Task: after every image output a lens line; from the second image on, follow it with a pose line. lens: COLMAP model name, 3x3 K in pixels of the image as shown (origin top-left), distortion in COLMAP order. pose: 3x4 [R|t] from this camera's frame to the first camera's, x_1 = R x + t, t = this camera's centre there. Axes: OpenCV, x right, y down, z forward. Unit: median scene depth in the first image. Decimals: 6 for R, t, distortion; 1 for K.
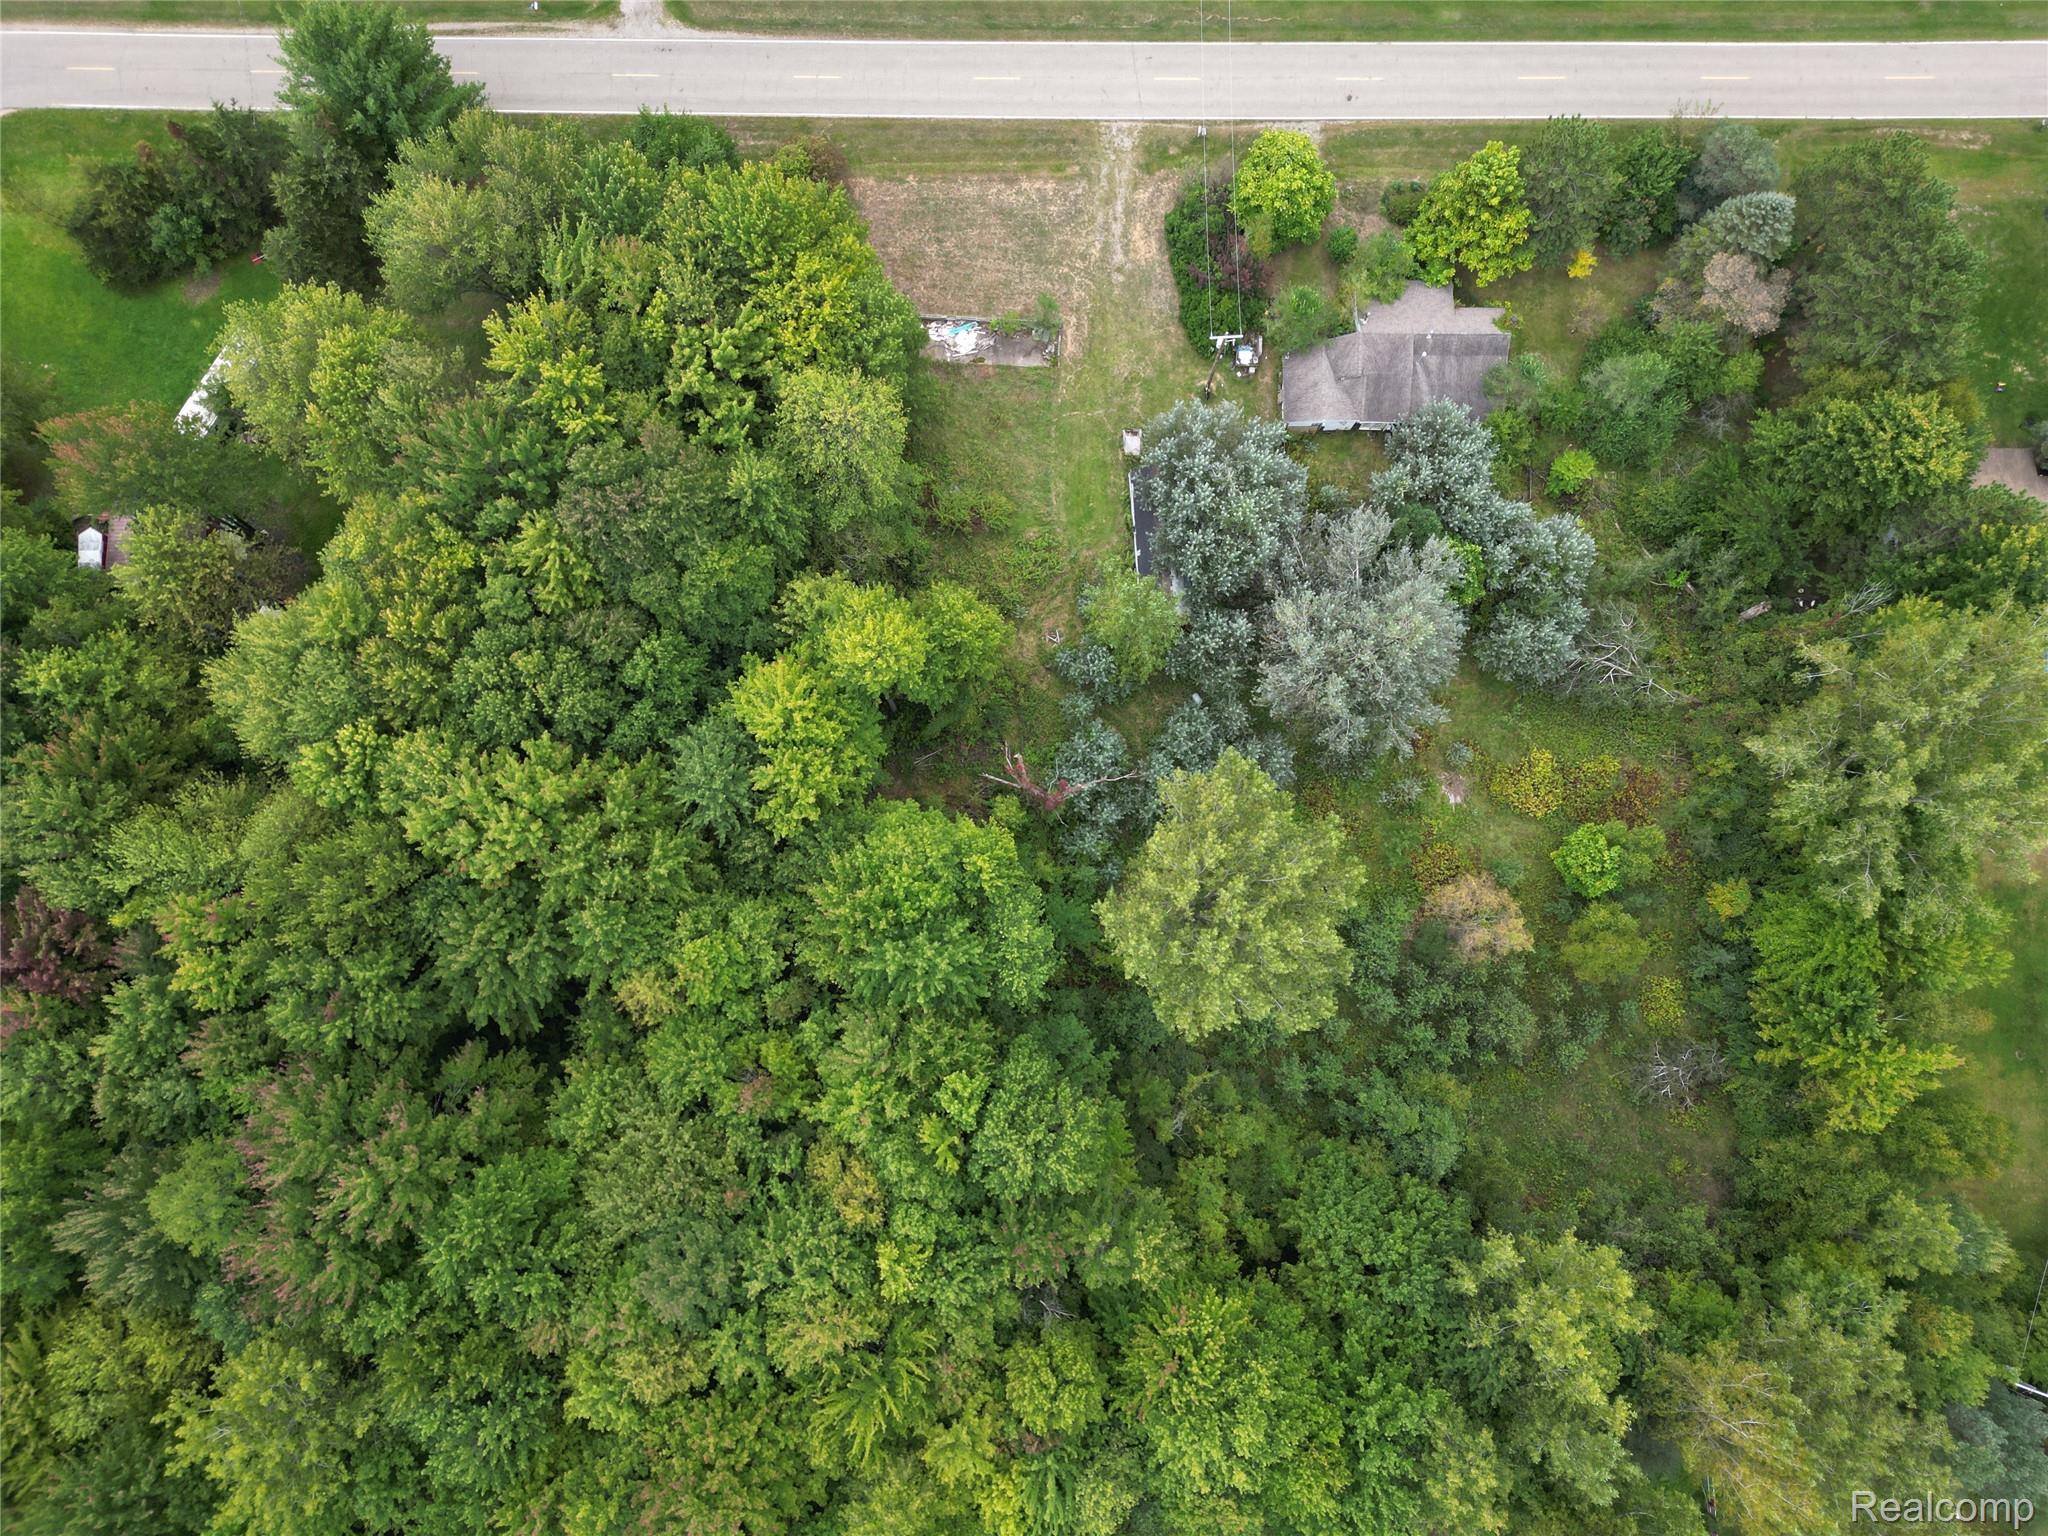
lens RADIAL K [[1430.4, 0, 1018.7], [0, 1430.4, 784.3], [0, 0, 1]] dist [0.048633, -0.031855]
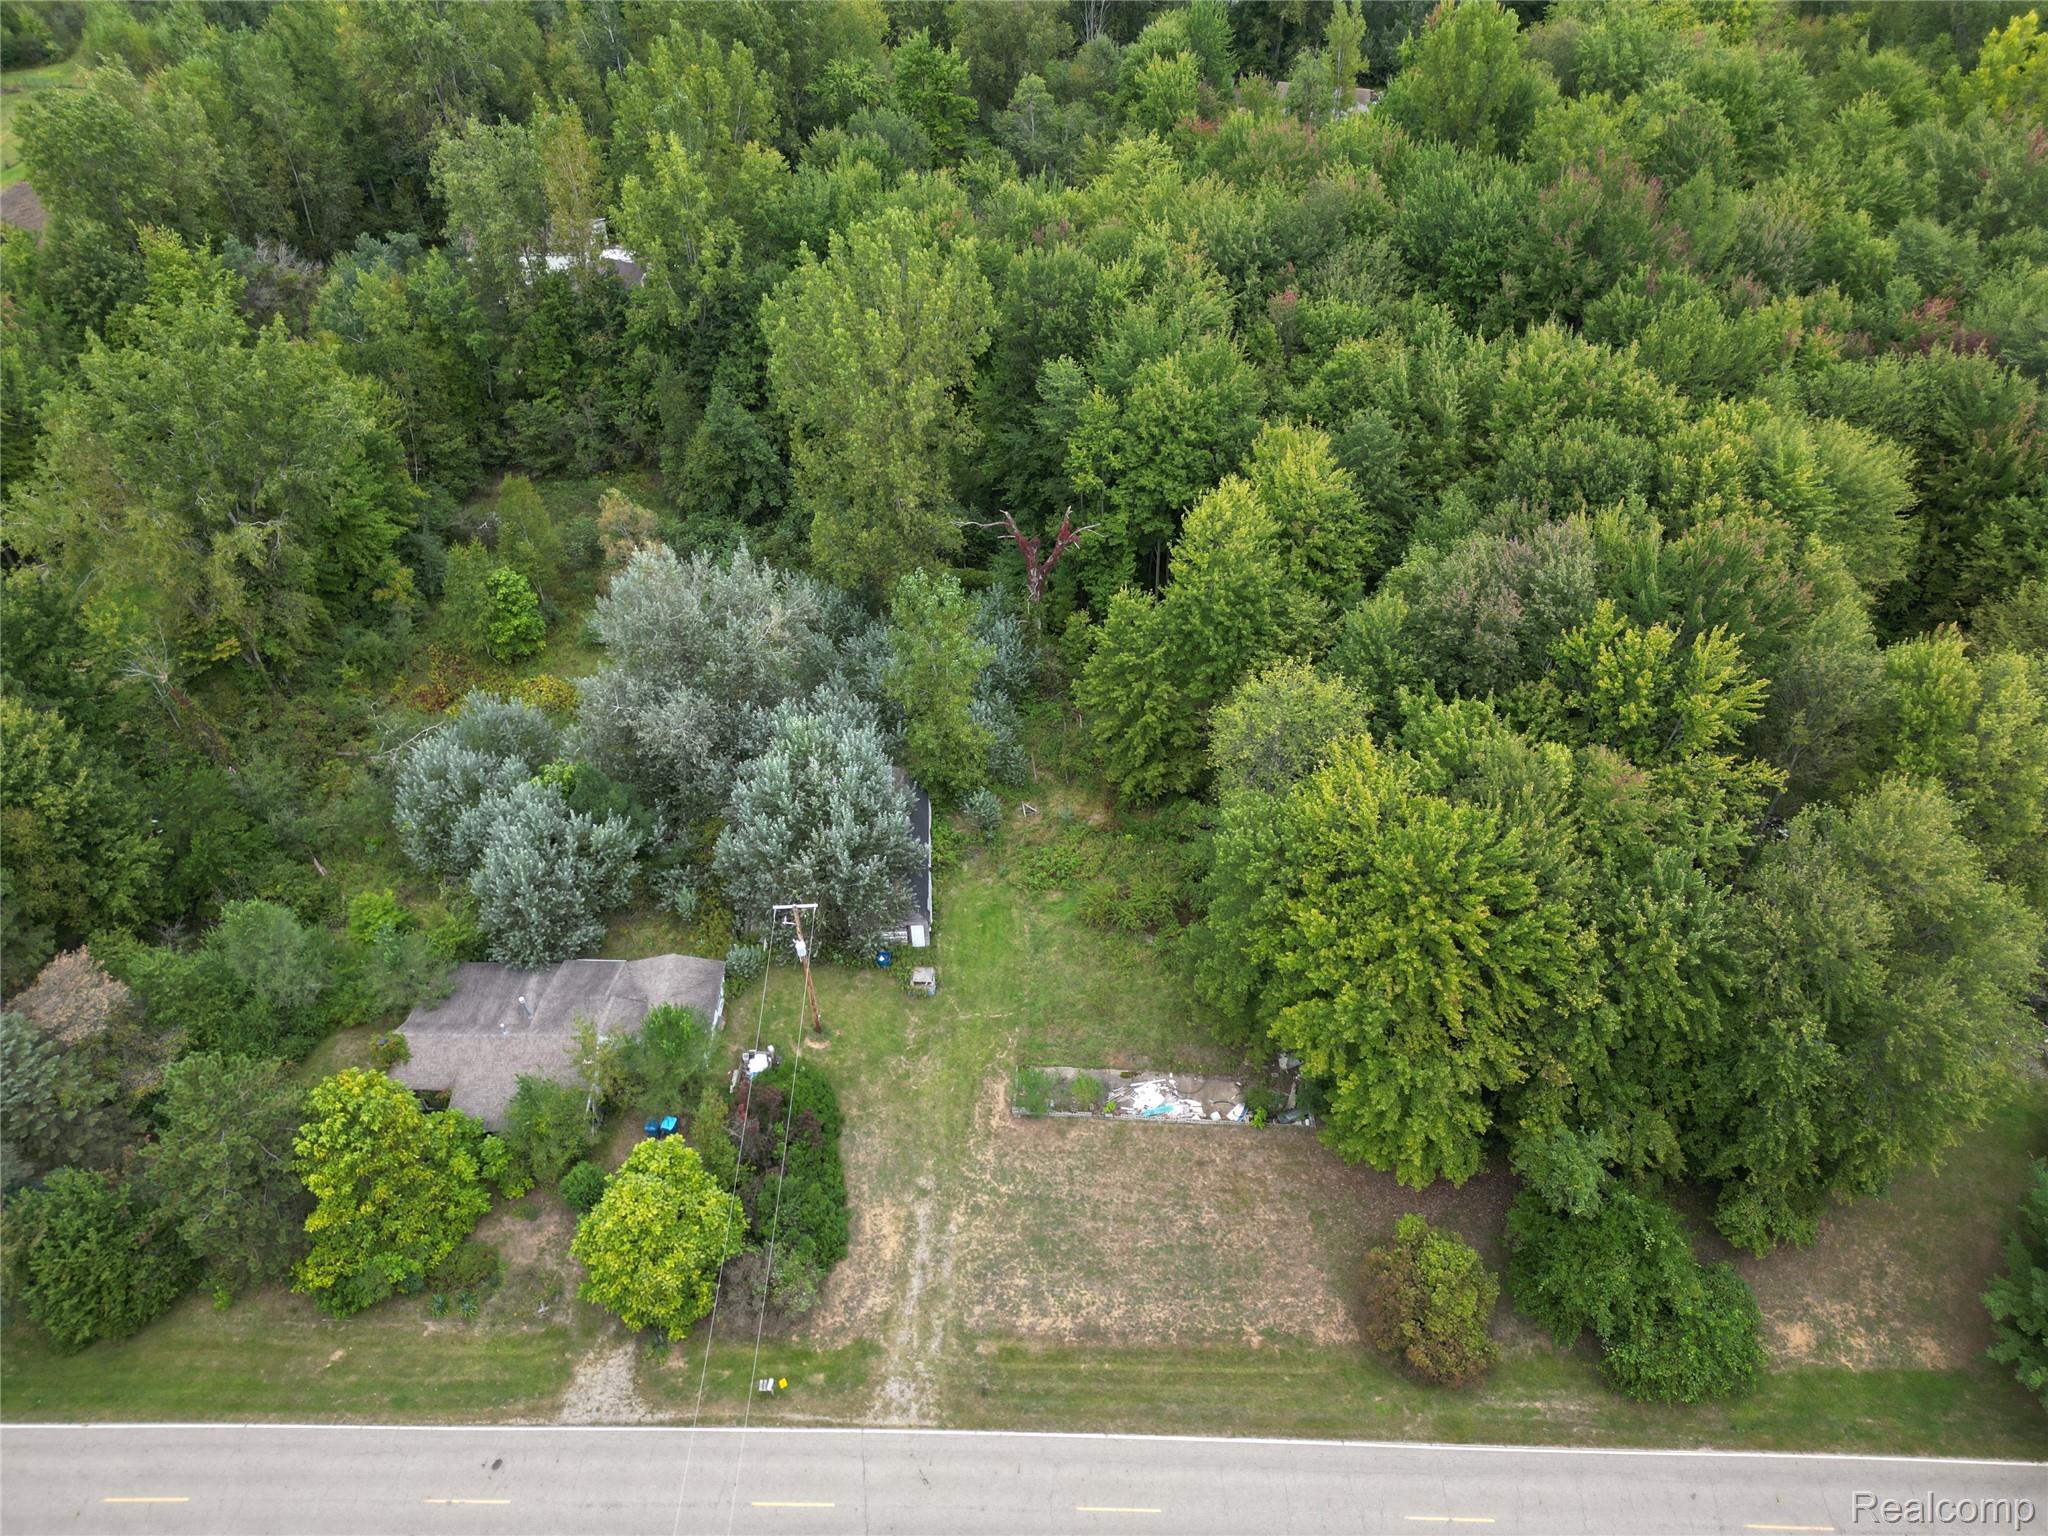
lens RADIAL K [[1430.4, 0, 1026.7], [0, 1430.4, 772.3], [0, 0, 1]] dist [0.048633, -0.031855]
pose [[-0.999727, 0.006637, 0.022397, 0.006313], [0.014008, -0.596938, 0.802165, -0.771023], [0.018693, 0.802260, 0.596682, 0.449276]]
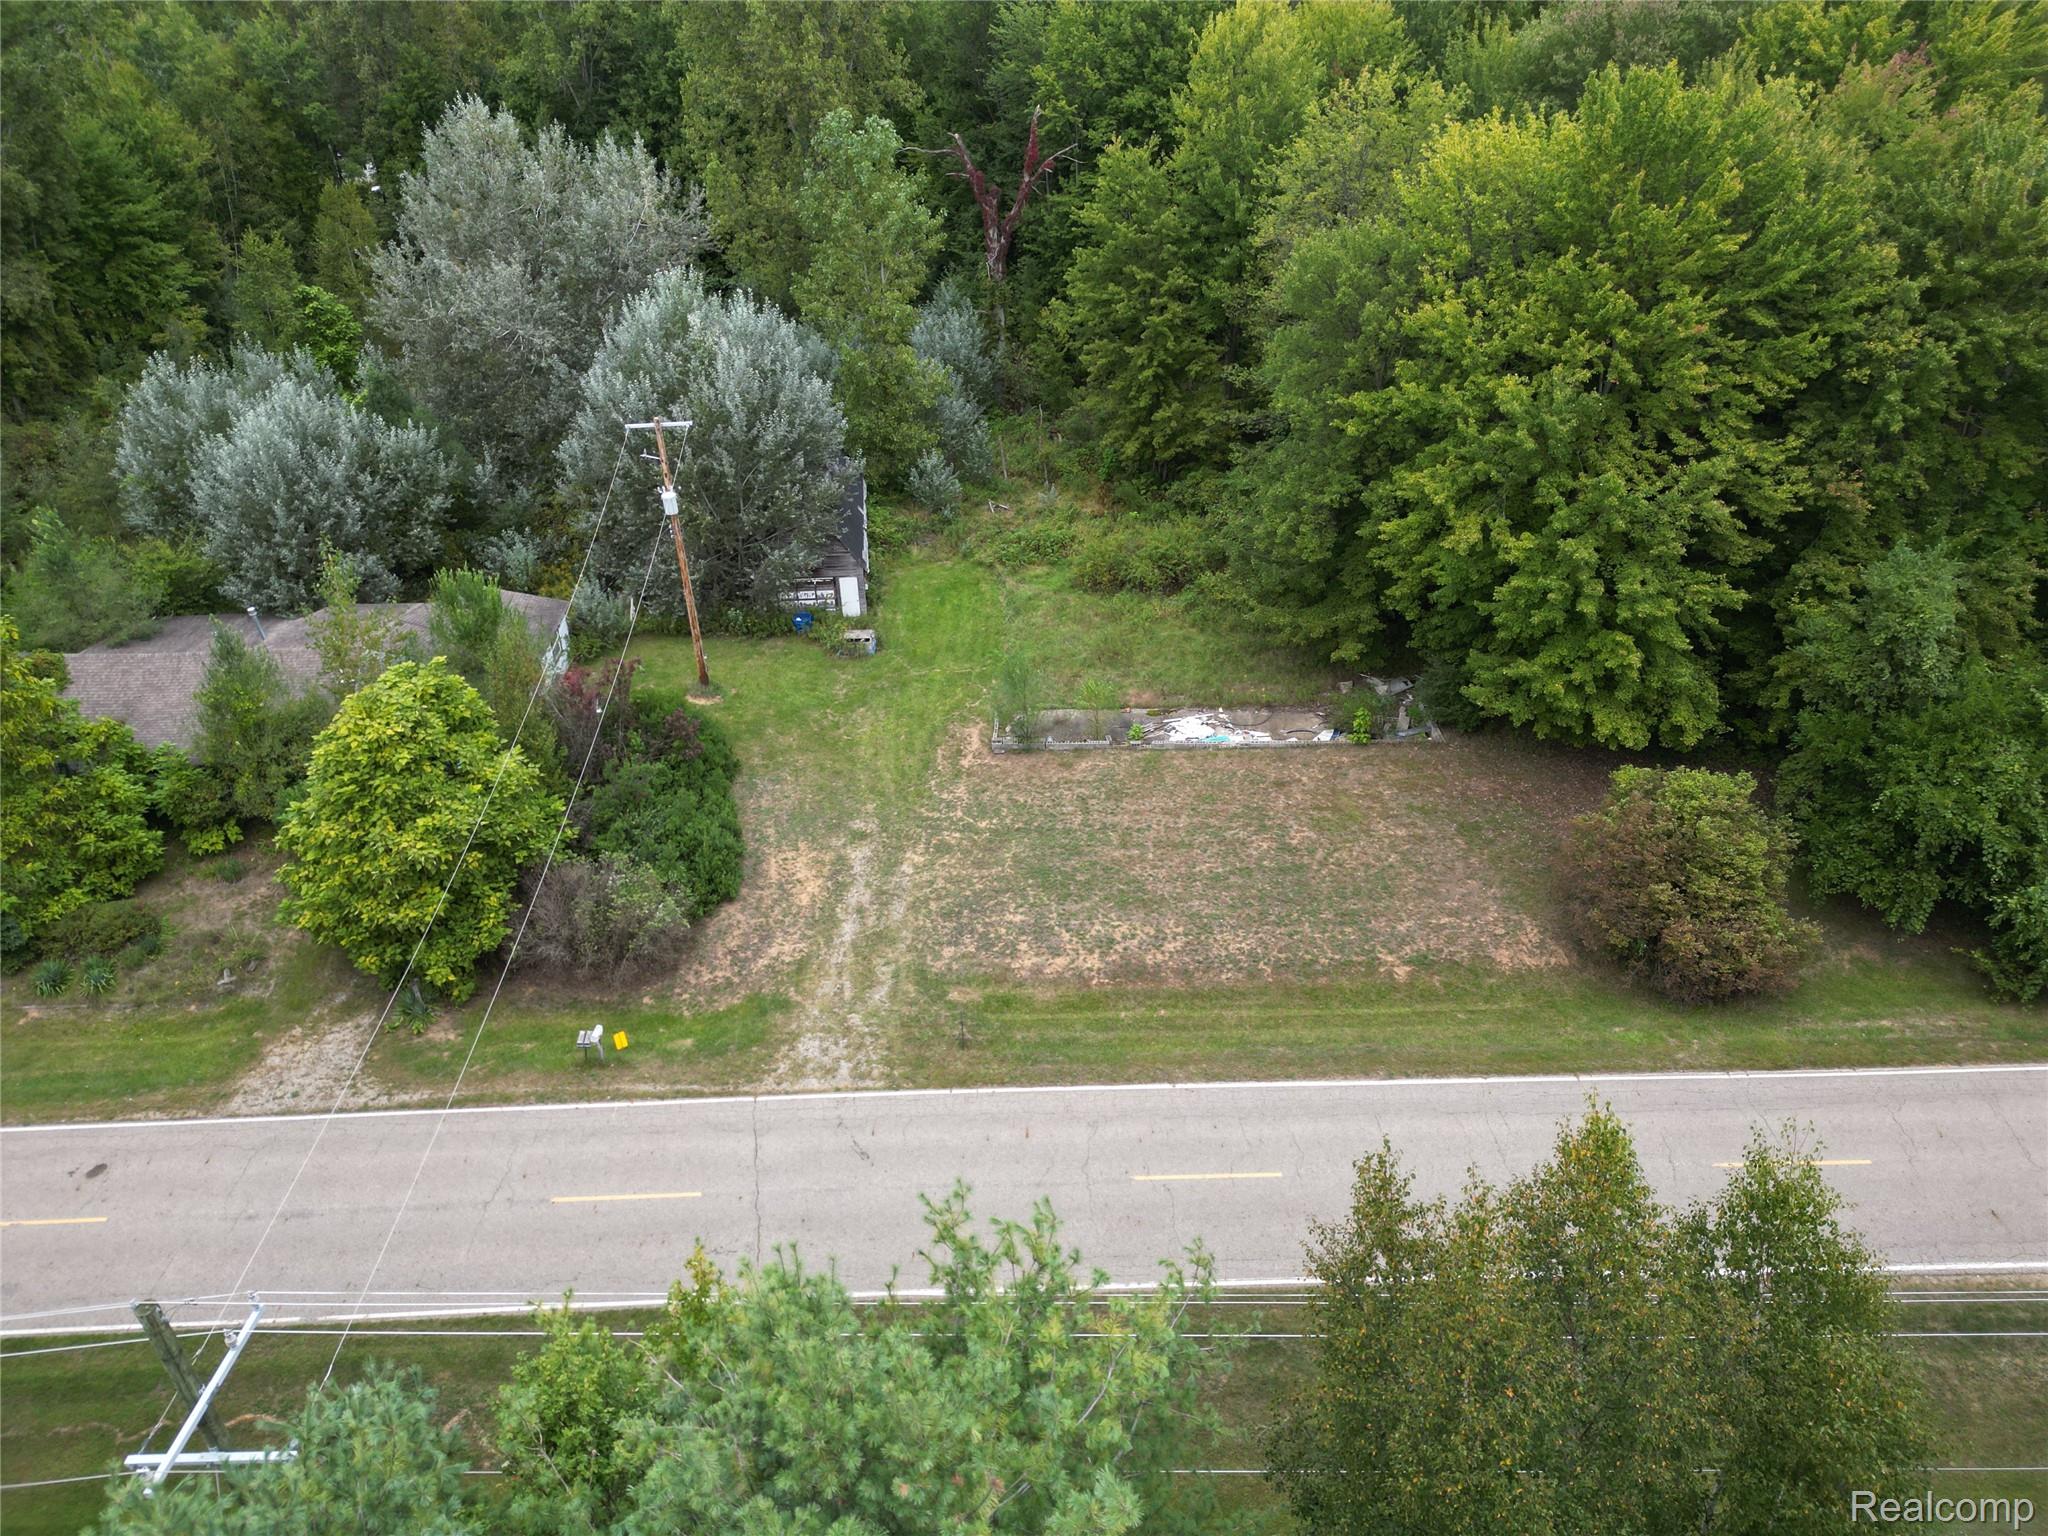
lens RADIAL K [[1430.4, 0, 1027.6], [0, 1430.4, 775.9], [0, 0, 1]] dist [0.048633, -0.031855]
pose [[-0.999014, 0.041805, -0.014973, 0.025403], [-0.032525, -0.459307, 0.887682, -0.729681], [0.030233, 0.887293, 0.460213, 0.787129]]
